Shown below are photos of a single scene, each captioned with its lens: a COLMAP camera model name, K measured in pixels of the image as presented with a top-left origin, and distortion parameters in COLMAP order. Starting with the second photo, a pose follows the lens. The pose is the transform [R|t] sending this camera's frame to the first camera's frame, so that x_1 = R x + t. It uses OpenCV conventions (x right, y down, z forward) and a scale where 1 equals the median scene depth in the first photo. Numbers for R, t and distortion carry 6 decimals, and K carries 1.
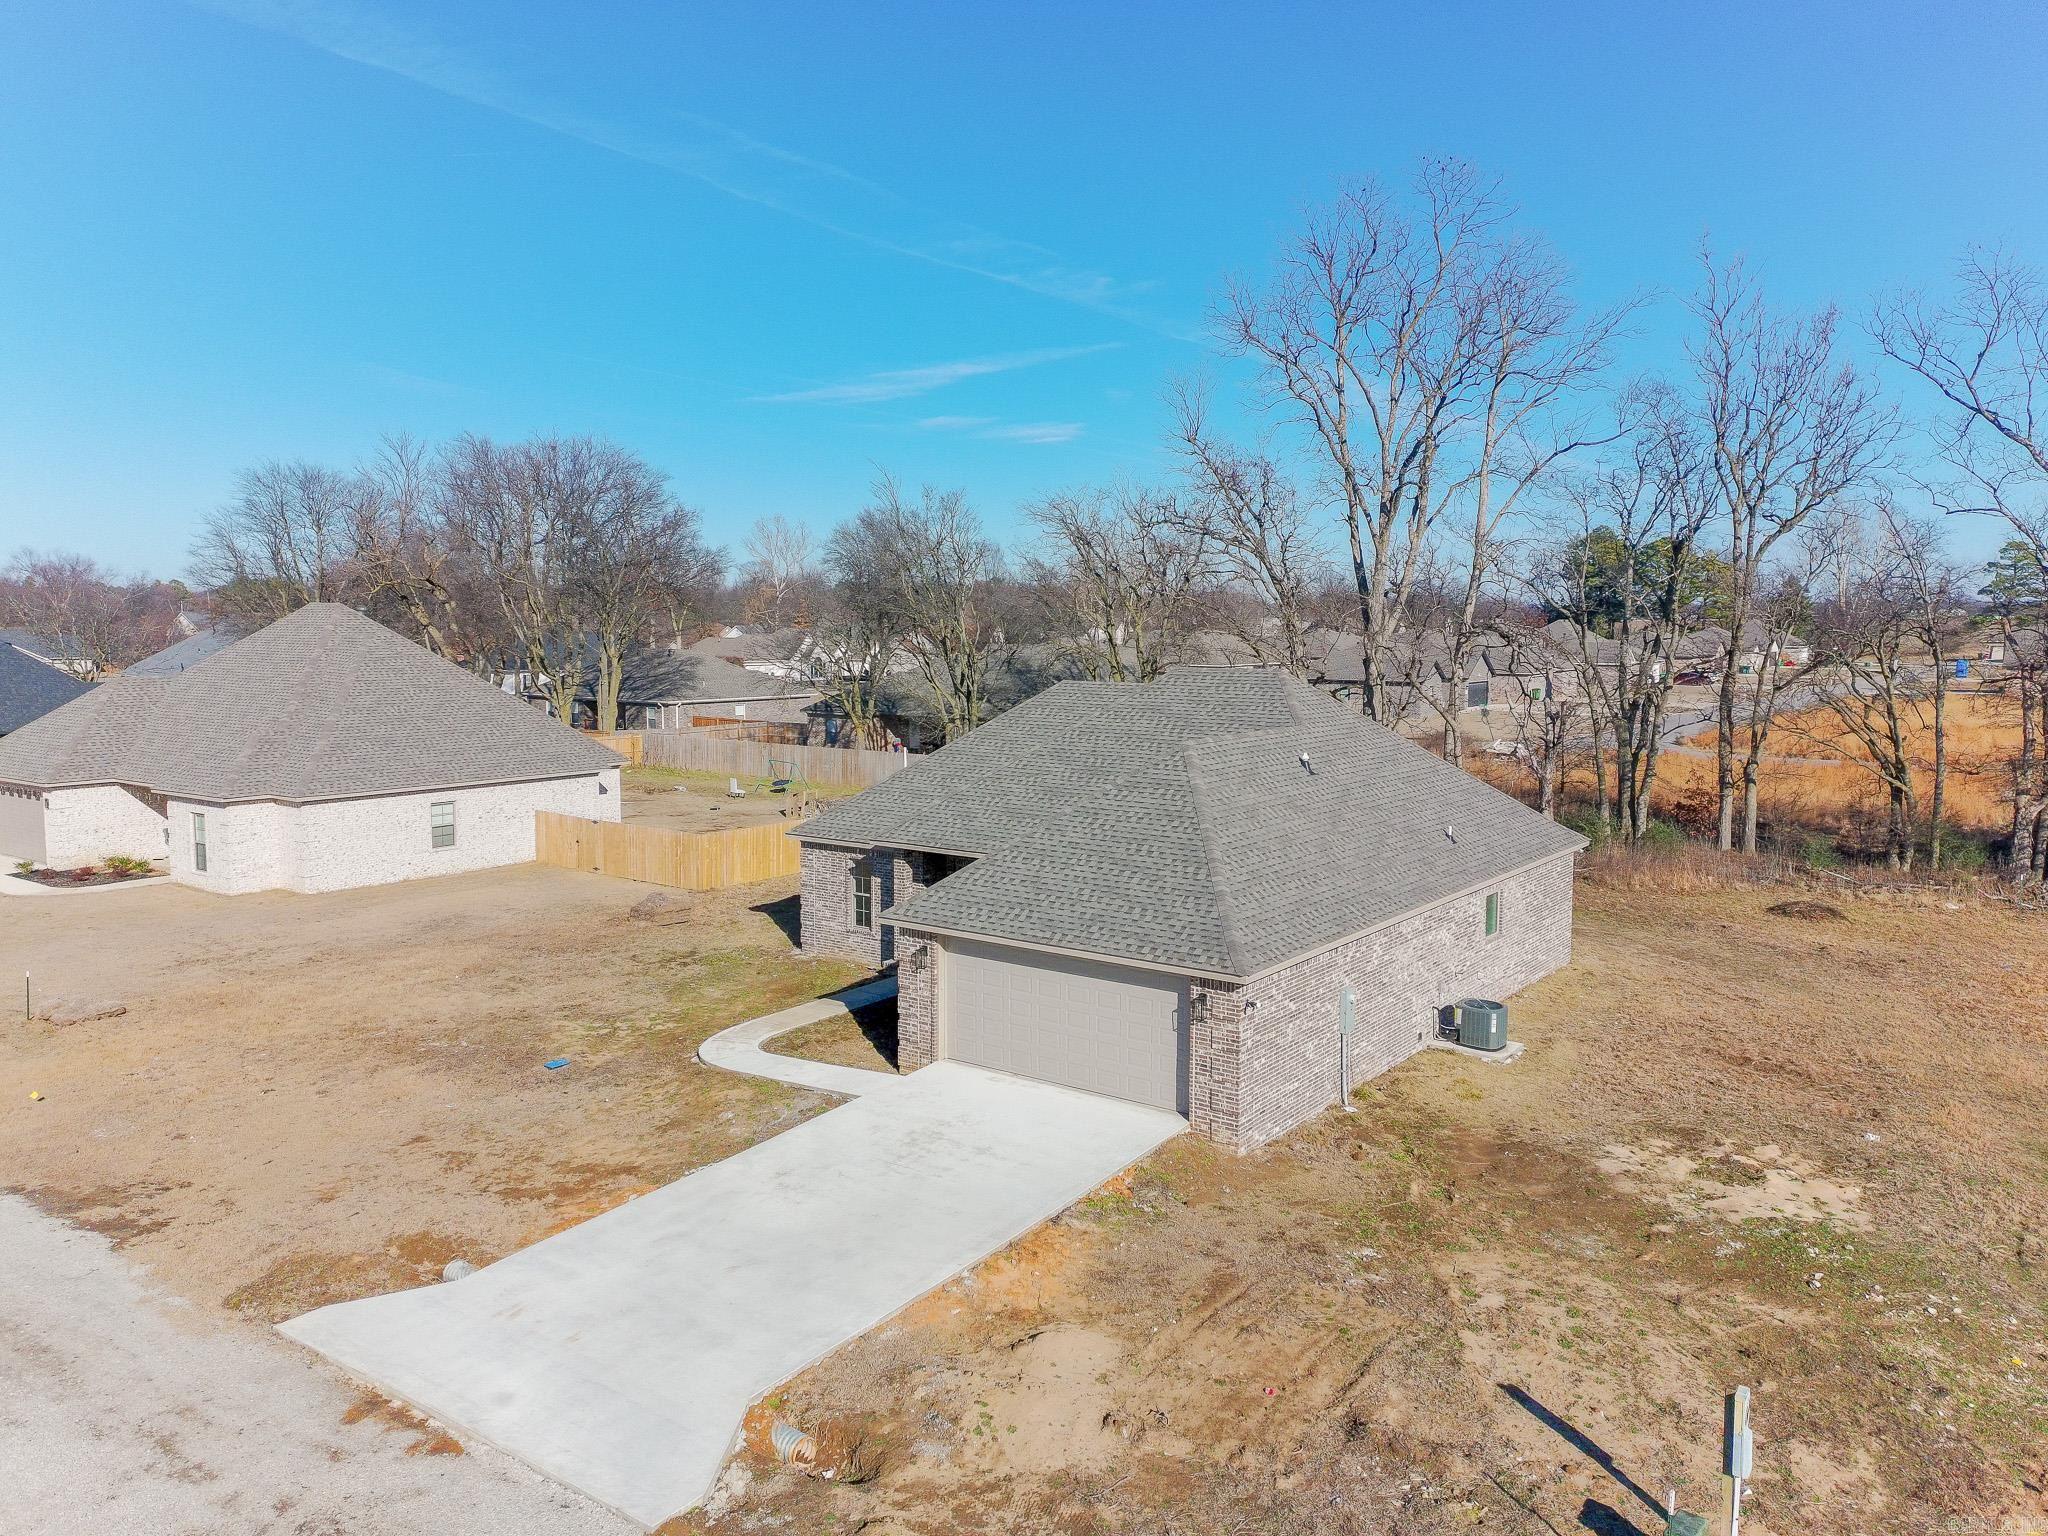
lens RADIAL K [[1500.7, 0, 1038.4], [0, 1500.7, 761.3], [0, 0, 1]] dist [0.105018, -0.058688]
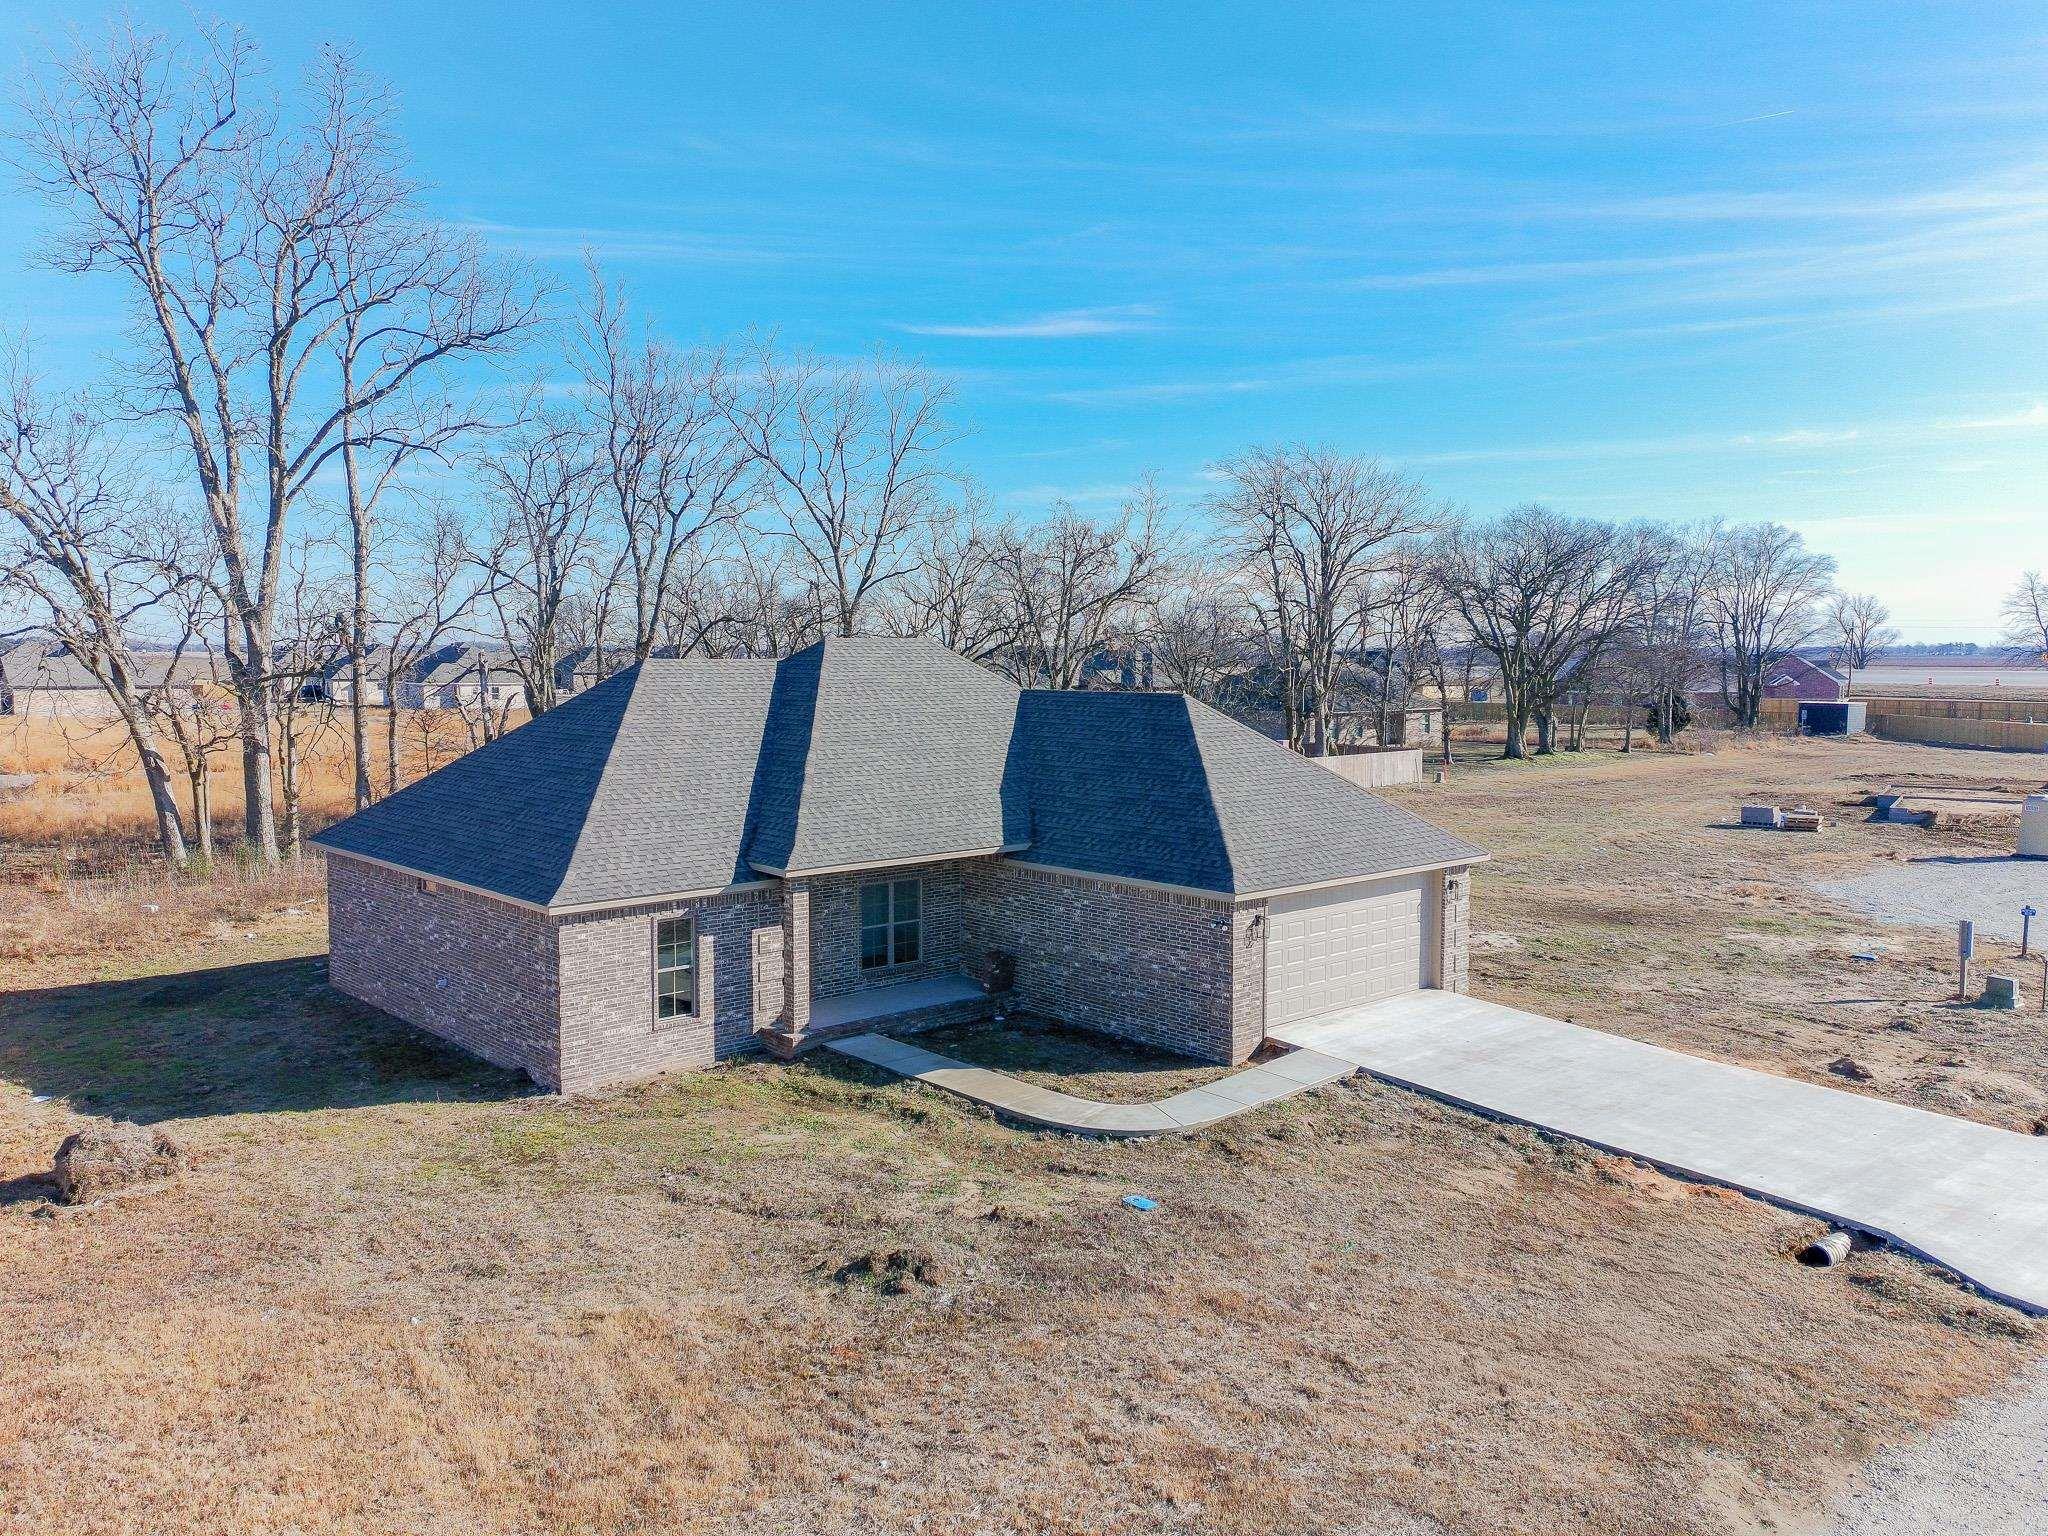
lens RADIAL K [[1500.7, 0, 1038.4], [0, 1500.7, 761.3], [0, 0, 1]] dist [0.105018, -0.058688]
pose [[0.206958, -0.075775, 0.975411, -1.149160], [0.097503, 0.993630, 0.056502, -0.042627], [-0.973479, 0.083412, 0.213028, 1.059821]]
